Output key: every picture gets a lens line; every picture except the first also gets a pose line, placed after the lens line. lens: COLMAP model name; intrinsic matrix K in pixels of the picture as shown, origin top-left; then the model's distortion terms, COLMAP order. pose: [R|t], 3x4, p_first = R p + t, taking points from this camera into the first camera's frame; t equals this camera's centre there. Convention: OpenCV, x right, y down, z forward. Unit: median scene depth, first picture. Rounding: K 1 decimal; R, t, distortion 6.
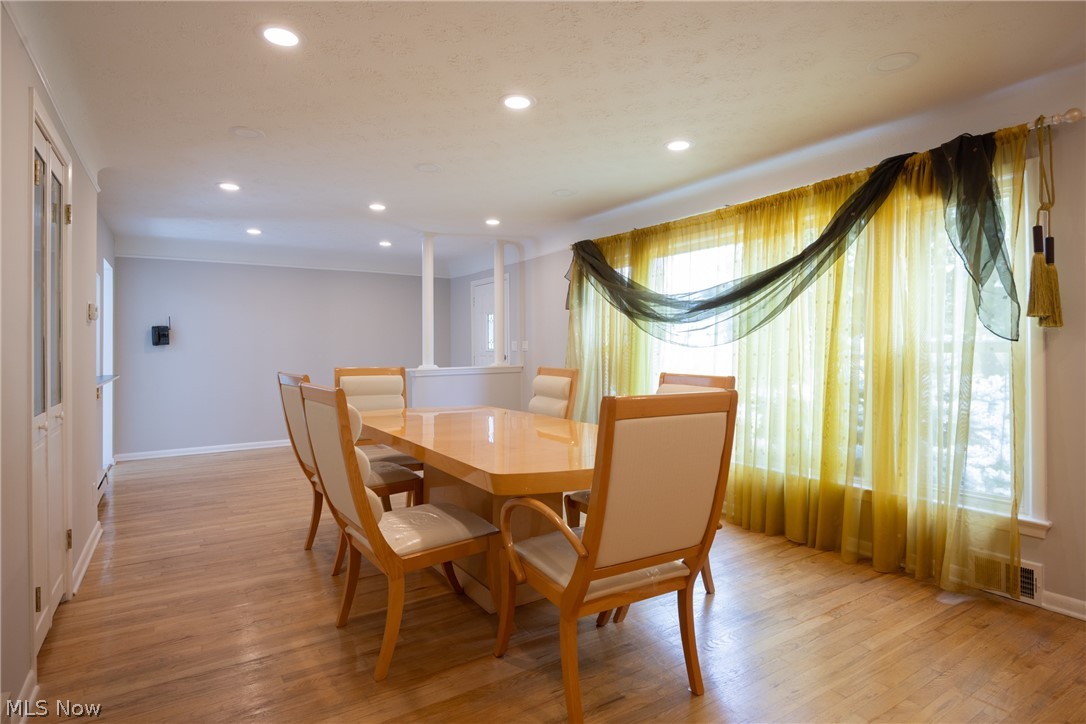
lens RADIAL K [[579.1, 0, 561.3], [0, 579.1, 347.9], [0, 0, 1]] dist [-0.023421, -0.000233]
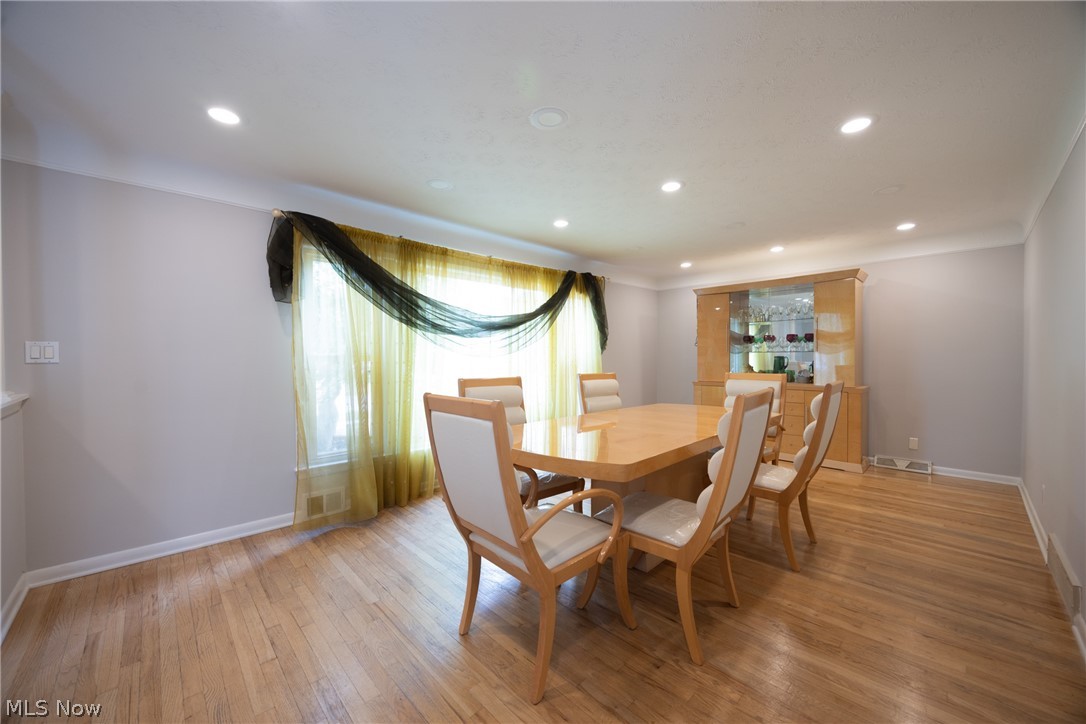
lens RADIAL K [[412.6, 0, 540.8], [0, 412.6, 364.0], [0, 0, 1]] dist [-0.004029, -0.000315]
pose [[-0.172602, -0.016067, 0.984861, -0.706540], [-0.004921, 0.999869, 0.015450, 0.000403], [-0.984979, -0.002180, -0.172659, 1.019658]]
